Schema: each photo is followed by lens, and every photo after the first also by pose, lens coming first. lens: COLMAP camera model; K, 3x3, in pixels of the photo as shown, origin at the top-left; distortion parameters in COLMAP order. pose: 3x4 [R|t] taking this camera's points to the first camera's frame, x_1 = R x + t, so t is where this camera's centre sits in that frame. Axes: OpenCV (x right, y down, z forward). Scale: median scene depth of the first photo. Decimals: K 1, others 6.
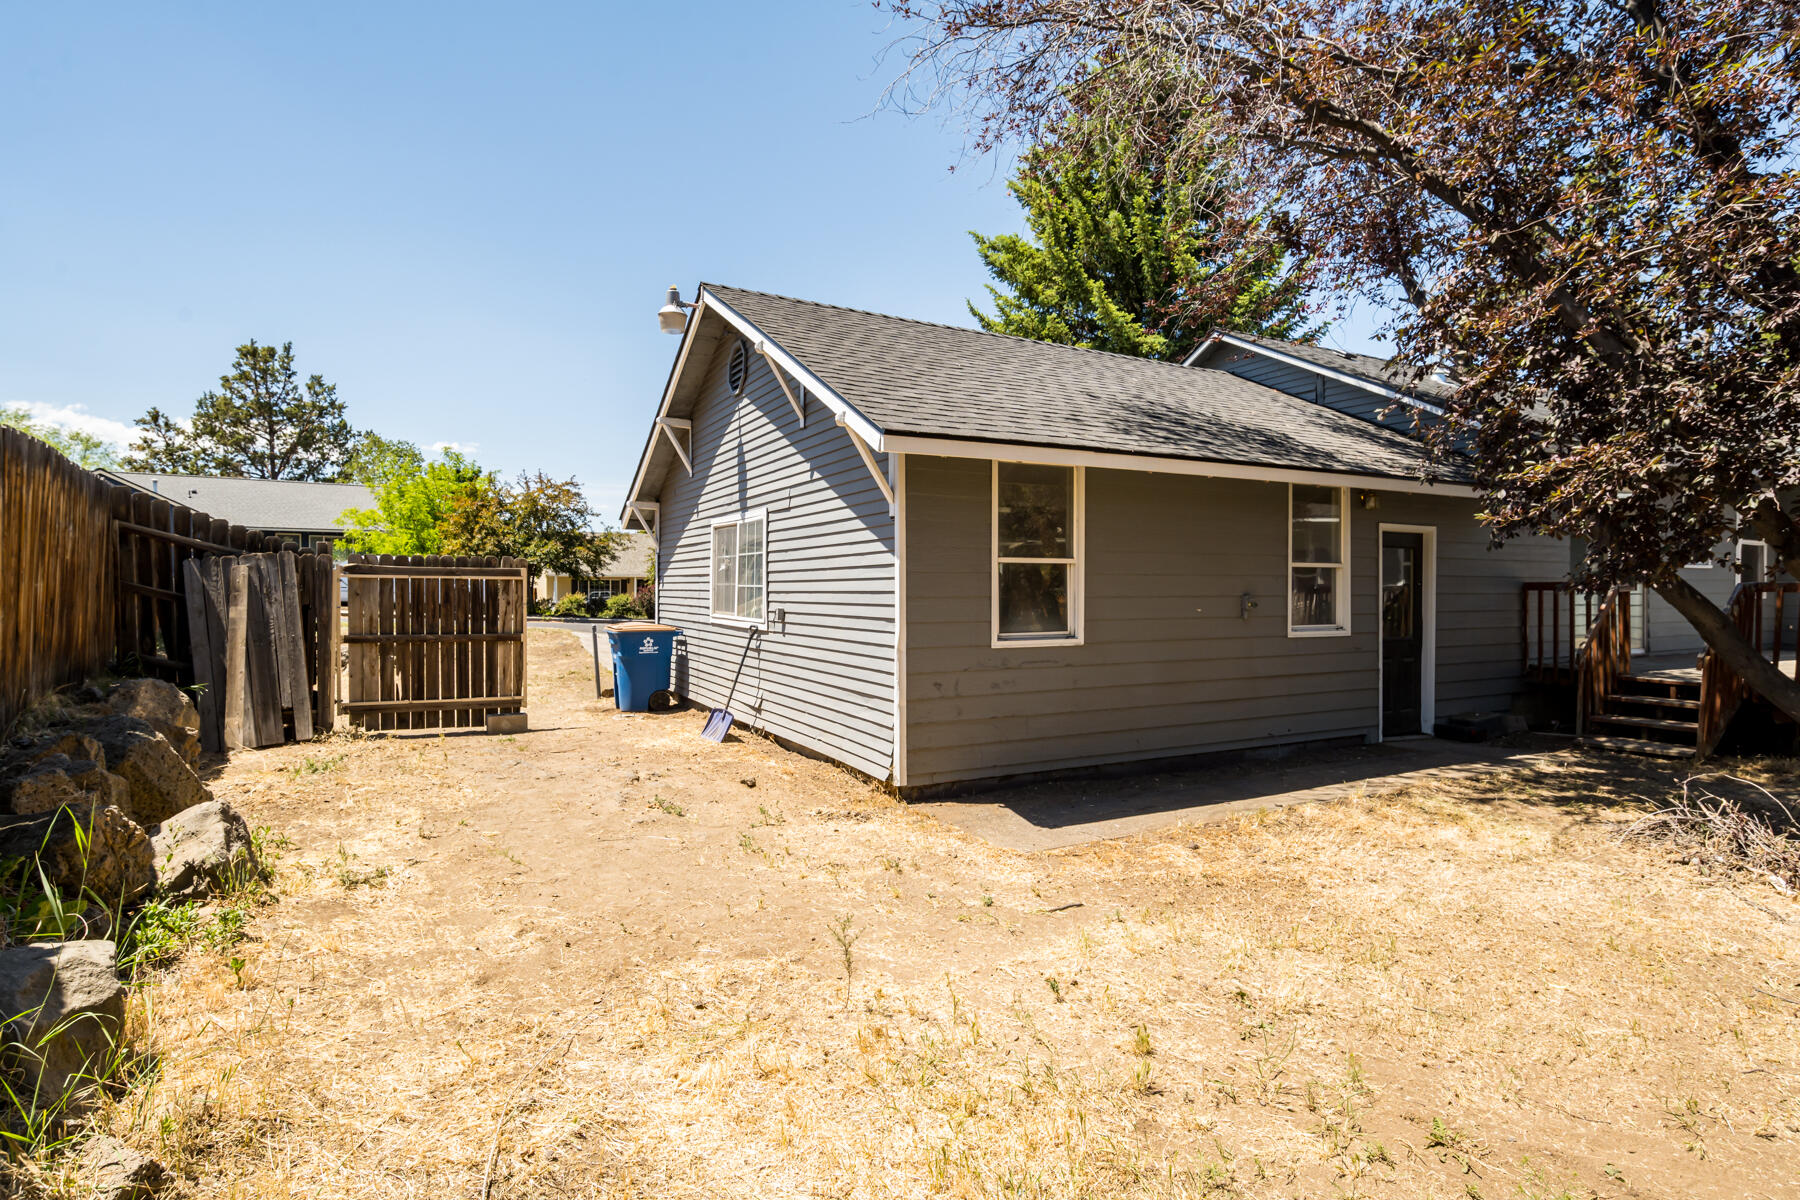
lens RADIAL K [[946.6, 0, 909.1], [0, 946.6, 613.6], [0, 0, 1]] dist [-0.024375, 0.016110]
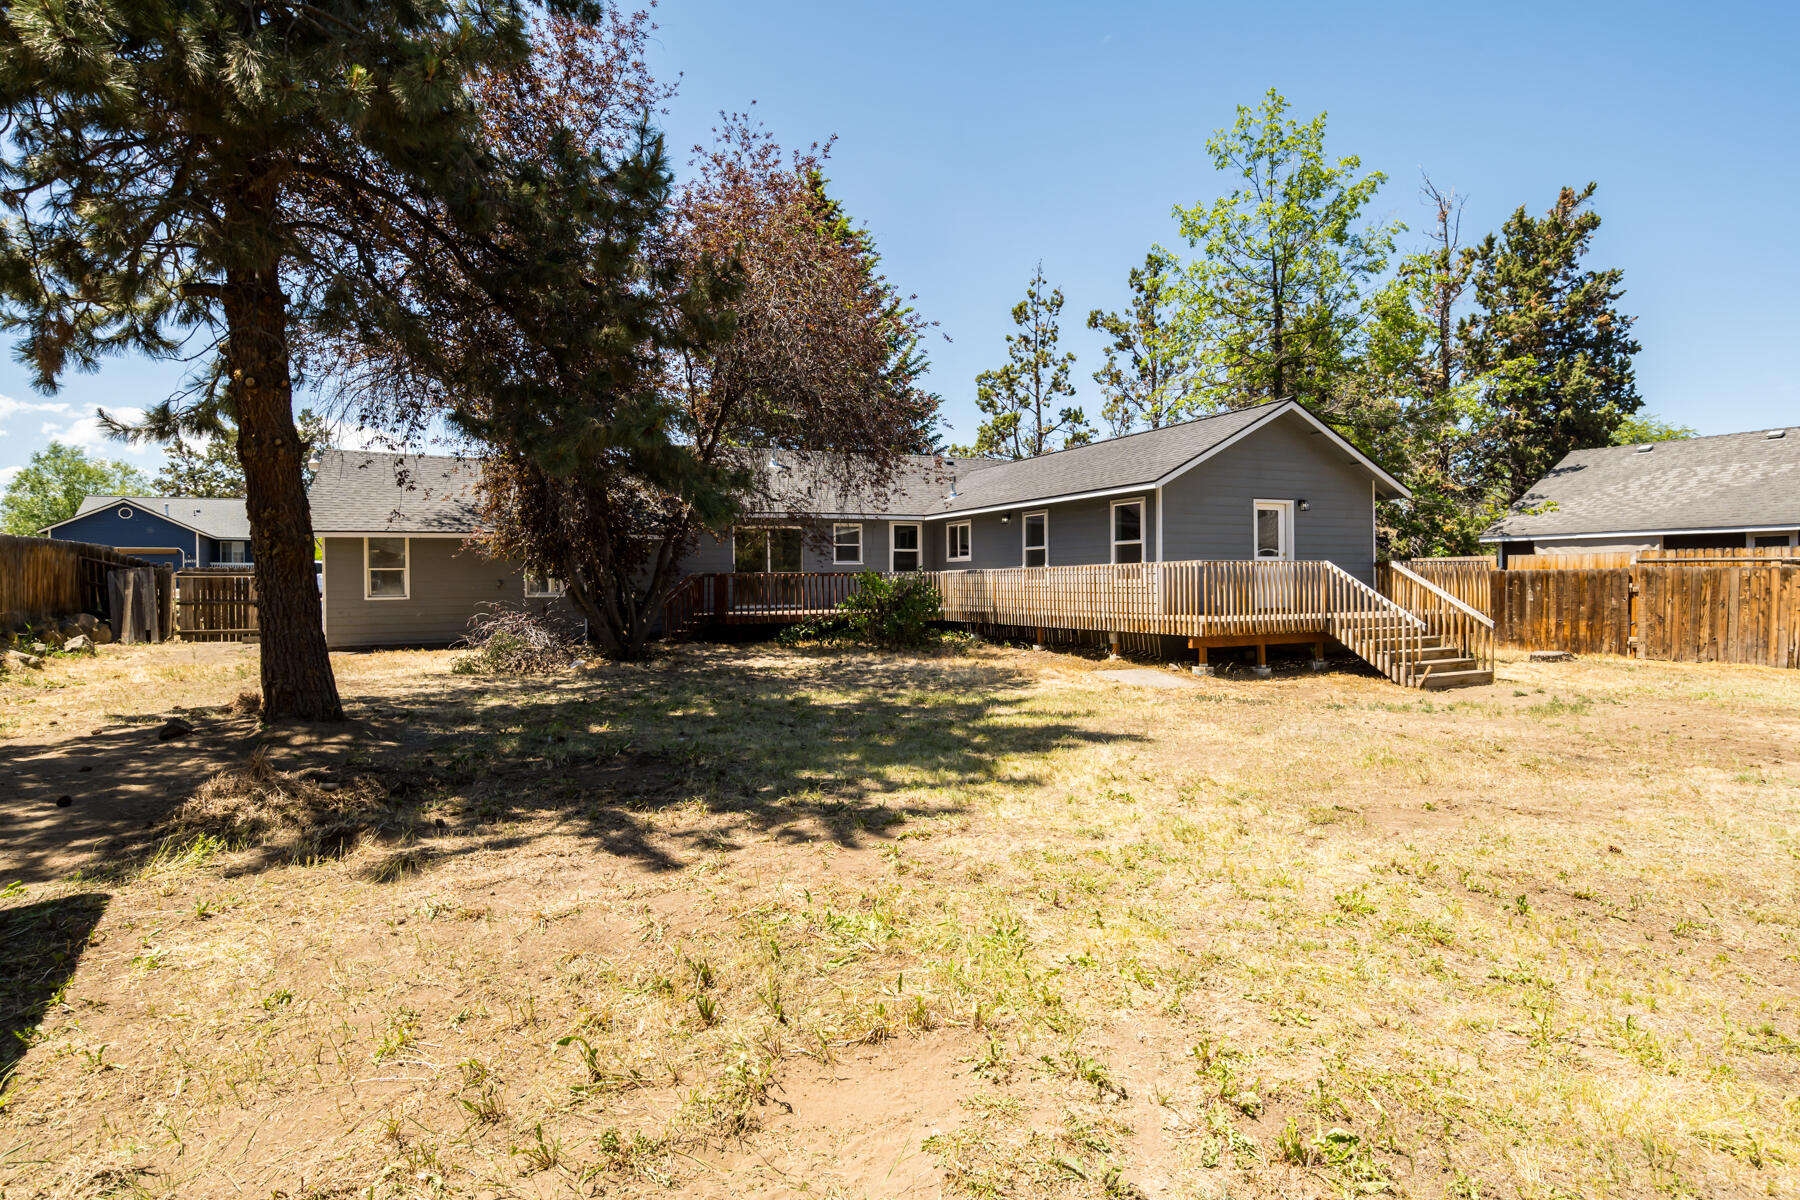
lens RADIAL K [[909.8, 0, 900.7], [0, 909.8, 594.9], [0, 0, 1]] dist [-0.027566, 0.013031]
pose [[0.999594, -0.016847, -0.022993, 0.207795], [0.016830, 0.999858, -0.000944, 0.006555], [0.023006, 0.000556, 0.999735, -0.201257]]
